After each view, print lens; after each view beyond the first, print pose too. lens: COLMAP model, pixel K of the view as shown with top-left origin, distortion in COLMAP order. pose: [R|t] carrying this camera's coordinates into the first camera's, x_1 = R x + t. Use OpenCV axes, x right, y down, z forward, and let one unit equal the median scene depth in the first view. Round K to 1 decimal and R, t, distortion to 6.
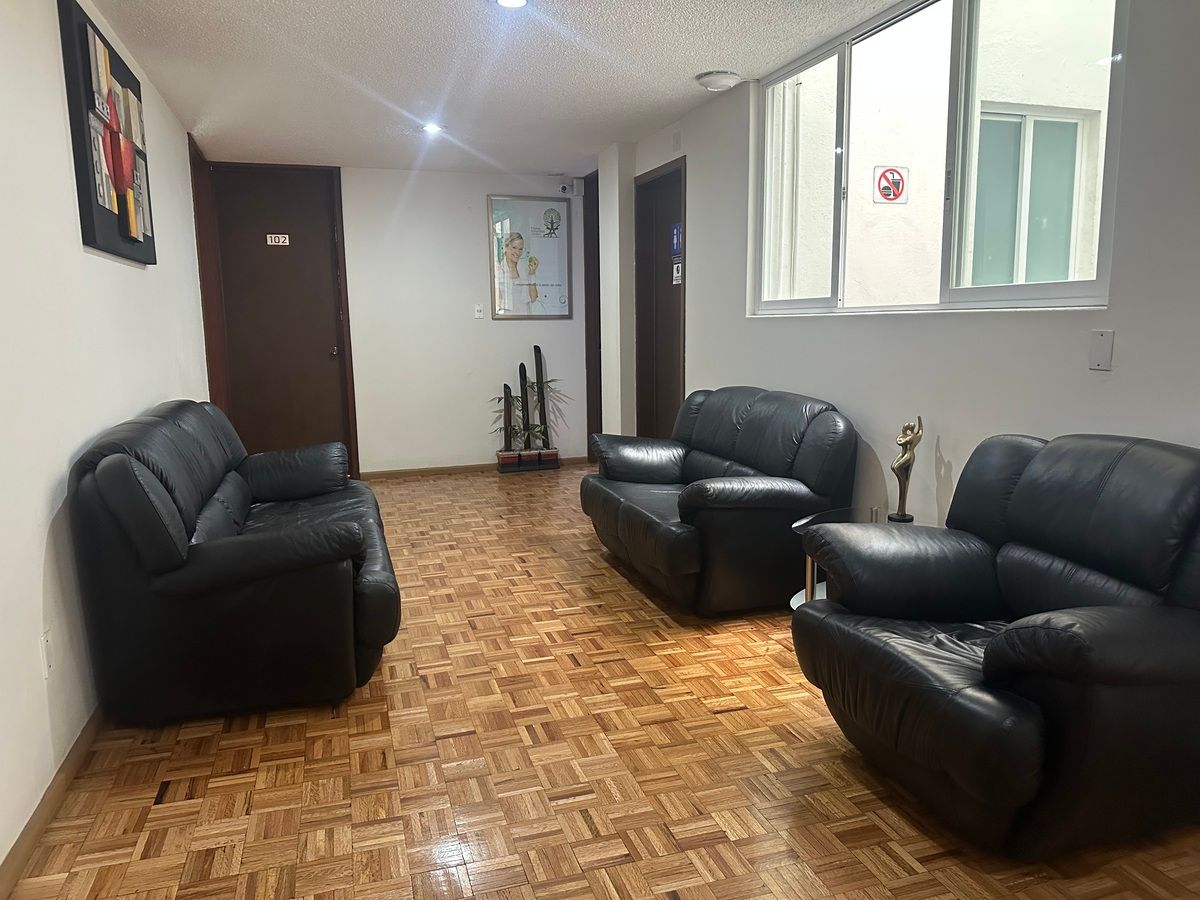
lens RADIAL K [[841.2, 0, 600.7], [0, 841.2, 442.2], [0, 0, 1]] dist [0.053989, -0.077912]
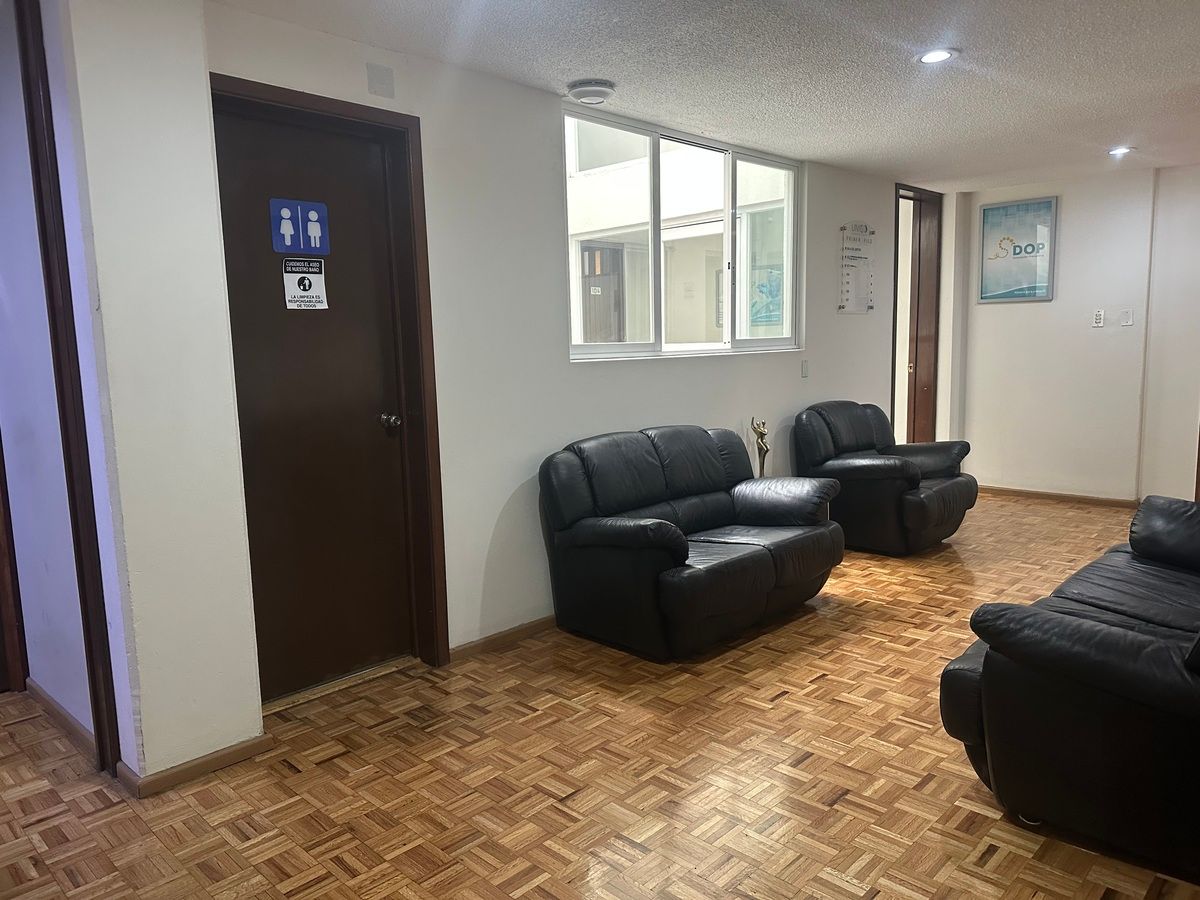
lens RADIAL K [[841.2, 0, 600.7], [0, 841.2, 442.2], [0, 0, 1]] dist [0.053989, -0.077912]
pose [[-0.474274, -0.089207, 0.875846, -0.781917], [0.147222, 0.972808, 0.178804, -0.275284], [-0.867980, 0.213746, -0.448244, 1.735273]]
